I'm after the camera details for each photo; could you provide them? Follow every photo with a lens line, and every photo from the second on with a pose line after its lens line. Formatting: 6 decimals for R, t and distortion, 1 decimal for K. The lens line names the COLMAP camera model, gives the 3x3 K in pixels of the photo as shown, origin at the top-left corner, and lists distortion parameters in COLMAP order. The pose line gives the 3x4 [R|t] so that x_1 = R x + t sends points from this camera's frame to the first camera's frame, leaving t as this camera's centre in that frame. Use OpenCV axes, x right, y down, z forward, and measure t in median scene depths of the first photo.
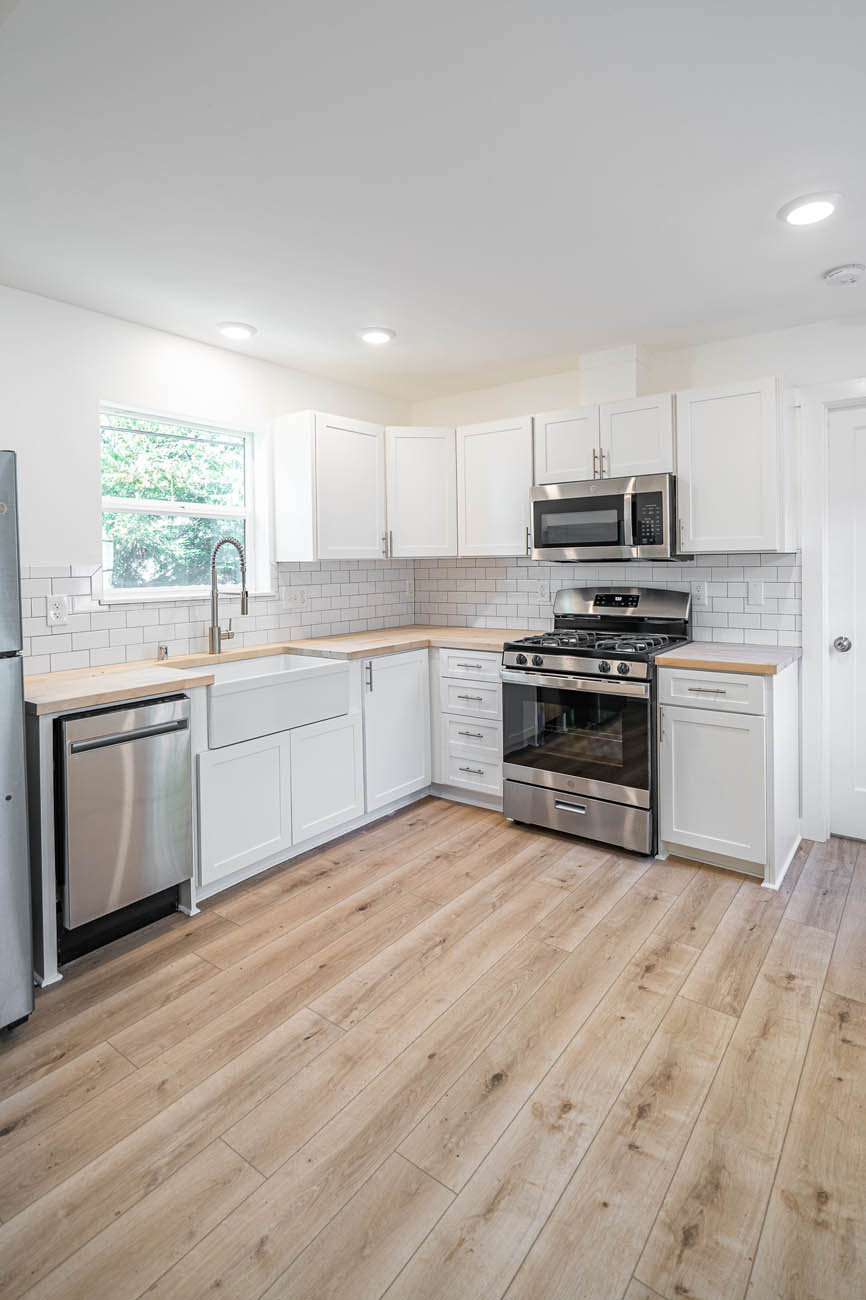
lens RADIAL K [[656.0, 0, 443.9], [0, 656.0, 568.8], [0, 0, 1]] dist [-0.010416, 0.001403]
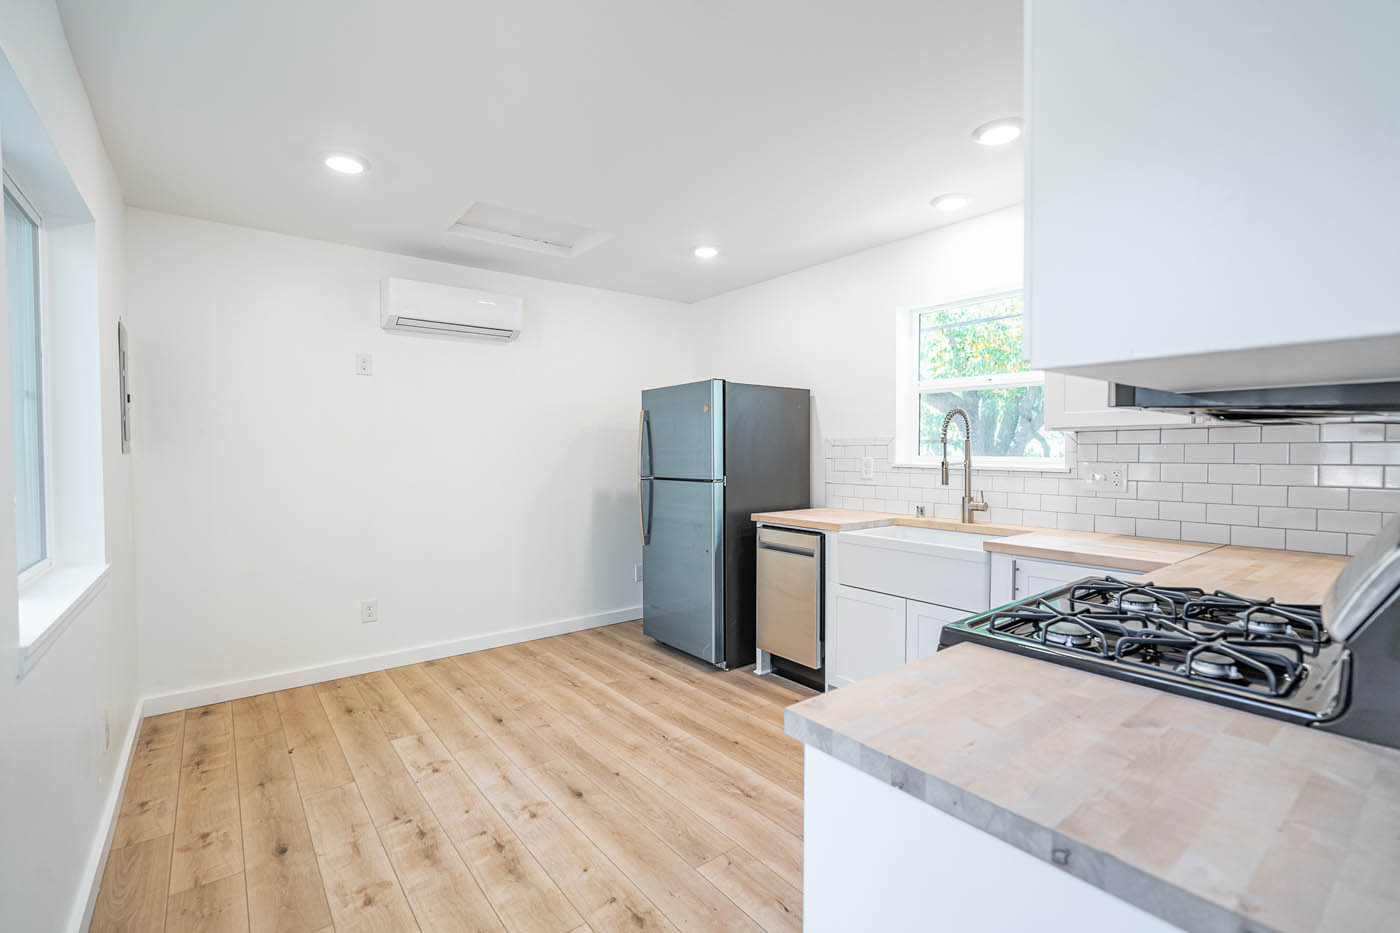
lens RADIAL K [[625.4, 0, 705.5], [0, 625.4, 462.8], [0, 0, 1]] dist [-0.010916, 0.001846]
pose [[-0.257069, 0.035980, -0.965723, 0.931675], [-0.006909, 0.999213, 0.039067, 0.001044], [0.966368, 0.016715, -0.256618, 1.149509]]
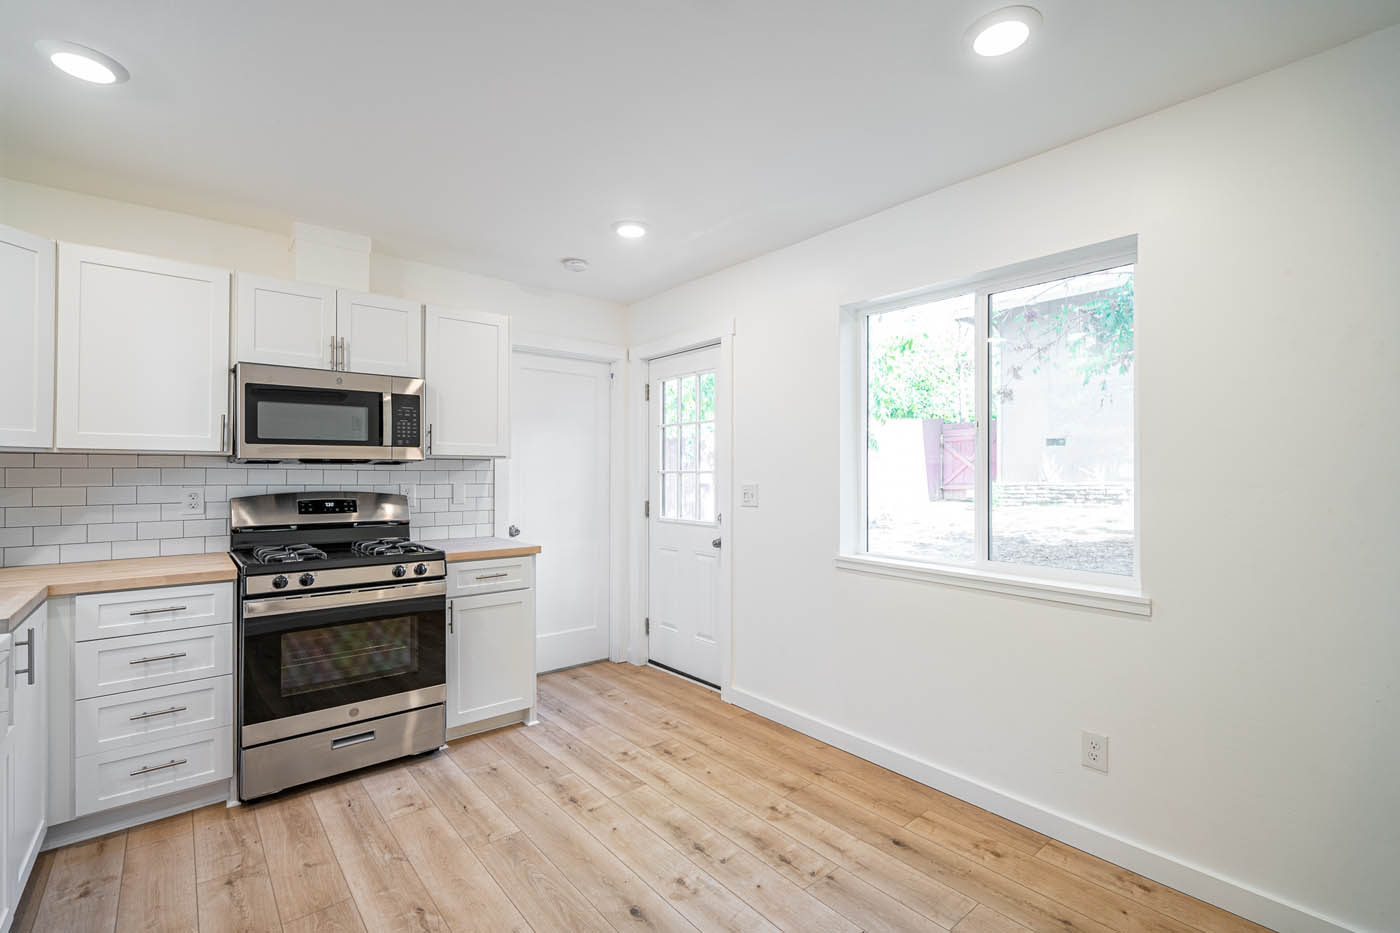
lens RADIAL K [[625.4, 0, 709.1], [0, 625.4, 467.2], [0, 0, 1]] dist [-0.010916, 0.001846]
pose [[0.216831, 0.023007, 0.975938, -0.683739], [0.008419, 0.999641, -0.025437, 0.030769], [-0.976173, 0.013732, 0.216560, 0.452925]]
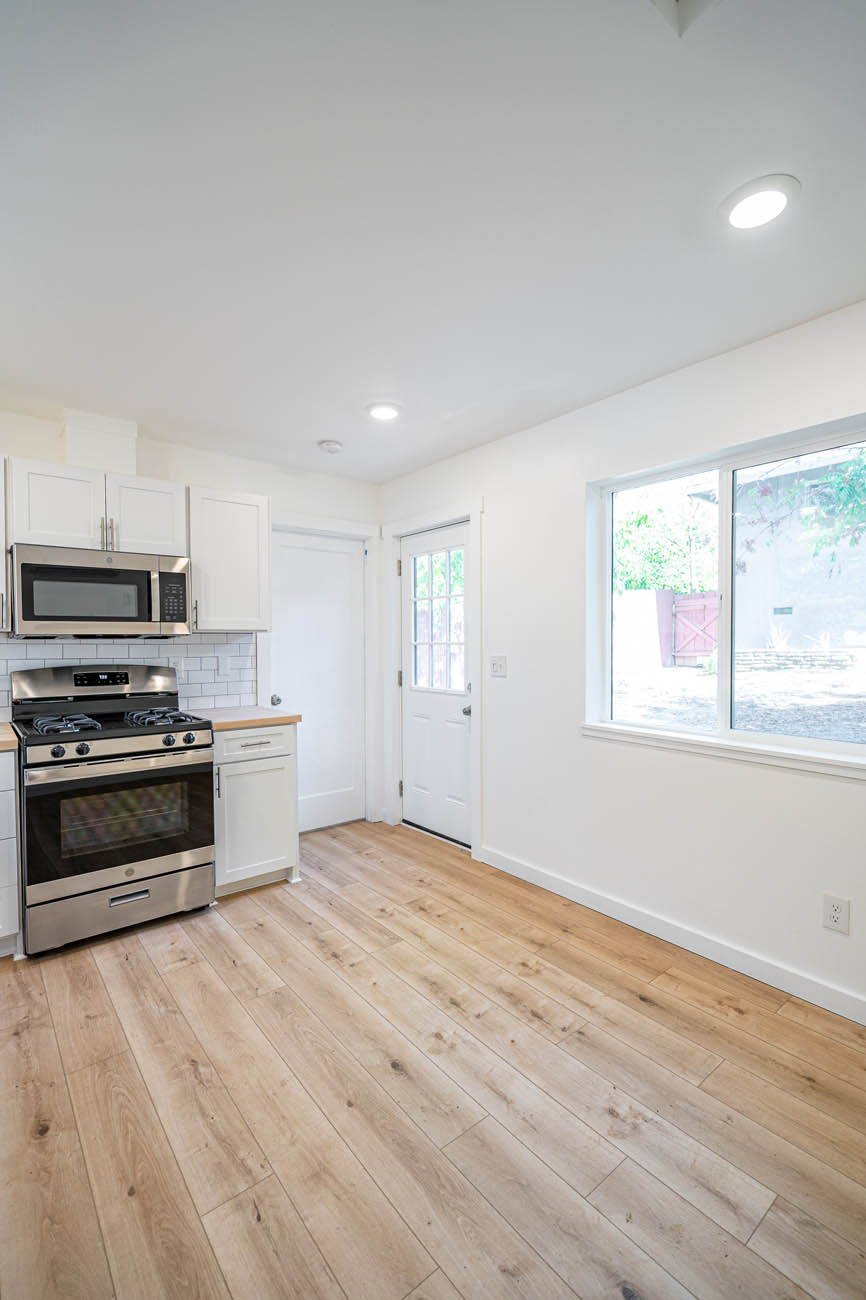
lens RADIAL K [[580.8, 0, 441.2], [0, 580.8, 652.6], [0, 0, 1]] dist [-0.010916, 0.001846]
pose [[0.238480, -0.006463, 0.971126, -0.653289], [0.013410, 0.999904, 0.003362, 0.020756], [-0.971055, 0.012221, 0.238543, 0.473122]]
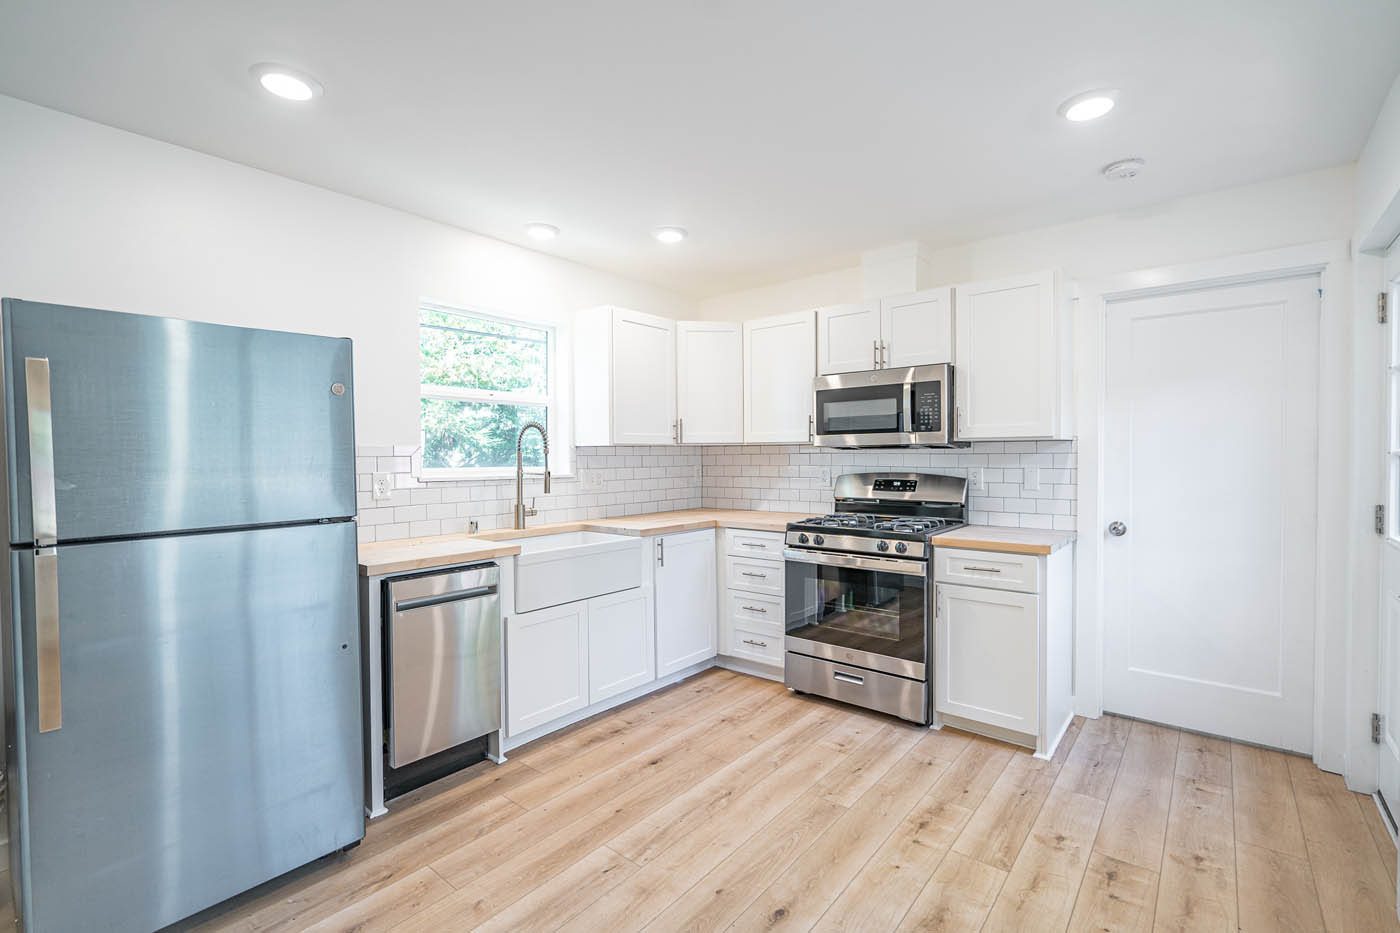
lens RADIAL K [[625.4, 0, 689.0], [0, 625.4, 467.2], [0, 0, 1]] dist [-0.010916, 0.001846]
pose [[0.998171, 0.008925, -0.059787, -0.009840], [-0.008510, 0.999938, 0.007186, 0.022561], [0.059847, -0.006664, 0.998185, -0.027996]]
